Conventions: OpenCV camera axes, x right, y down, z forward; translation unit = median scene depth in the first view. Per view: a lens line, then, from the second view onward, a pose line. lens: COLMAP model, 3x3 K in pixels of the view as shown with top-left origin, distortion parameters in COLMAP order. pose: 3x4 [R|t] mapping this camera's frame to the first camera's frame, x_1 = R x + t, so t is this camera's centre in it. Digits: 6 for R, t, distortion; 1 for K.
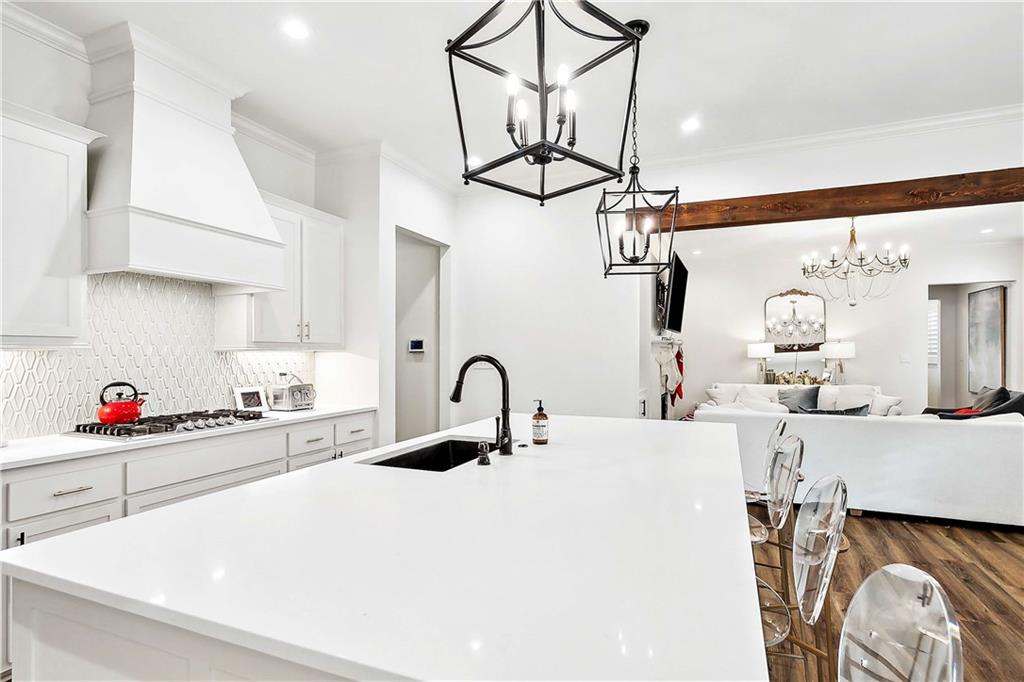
lens RADIAL K [[501.1, 0, 508.7], [0, 501.1, 346.7], [0, 0, 1]] dist [0.000409, -0.000002]
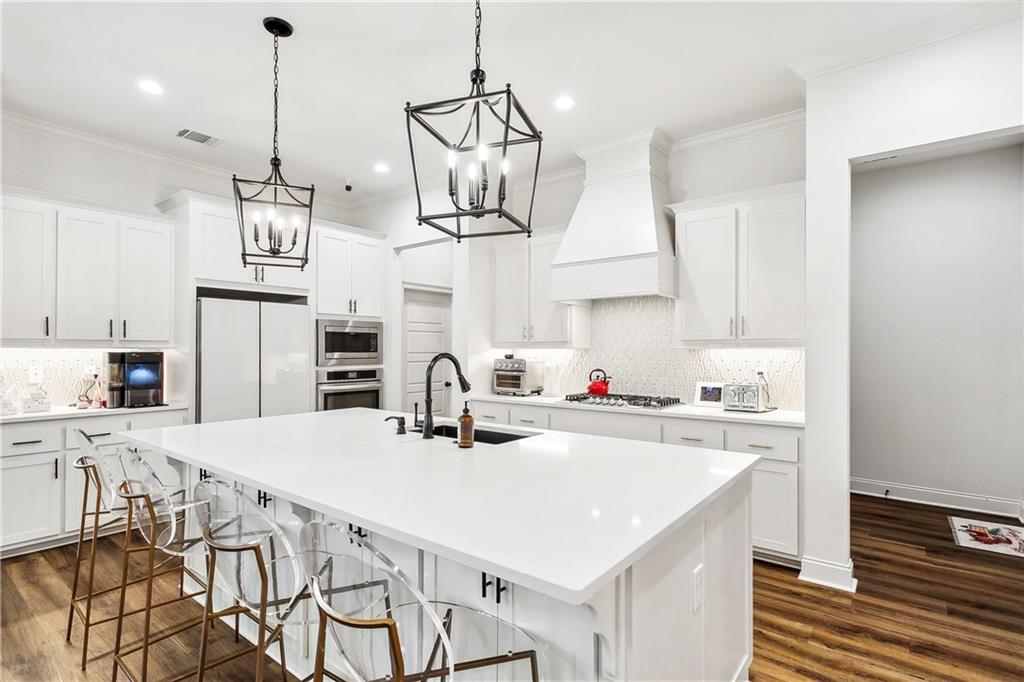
lens RADIAL K [[501.1, 0, 508.7], [0, 501.1, 346.7], [0, 0, 1]] dist [0.000409, -0.000002]
pose [[-0.248051, 0.005922, -0.968729, 0.697232], [0.019275, 0.999814, 0.001177, -0.005562], [0.968555, -0.018380, -0.248119, 0.946513]]
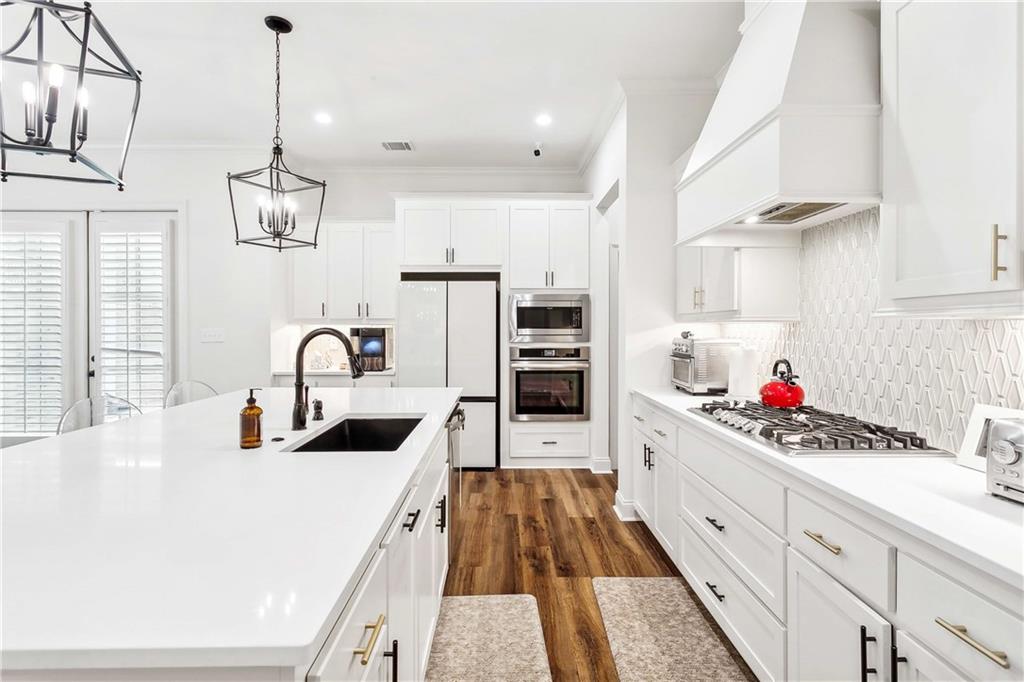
lens RADIAL K [[487.3, 0, 511.0], [0, 487.3, 327.2], [0, 0, 1]] dist [0.000128, -0.000064]
pose [[-0.907644, 0.012518, -0.419555, -0.002450], [0.018654, 0.999771, -0.010524, 0.013705], [0.419327, -0.017379, -0.907669, 1.319913]]
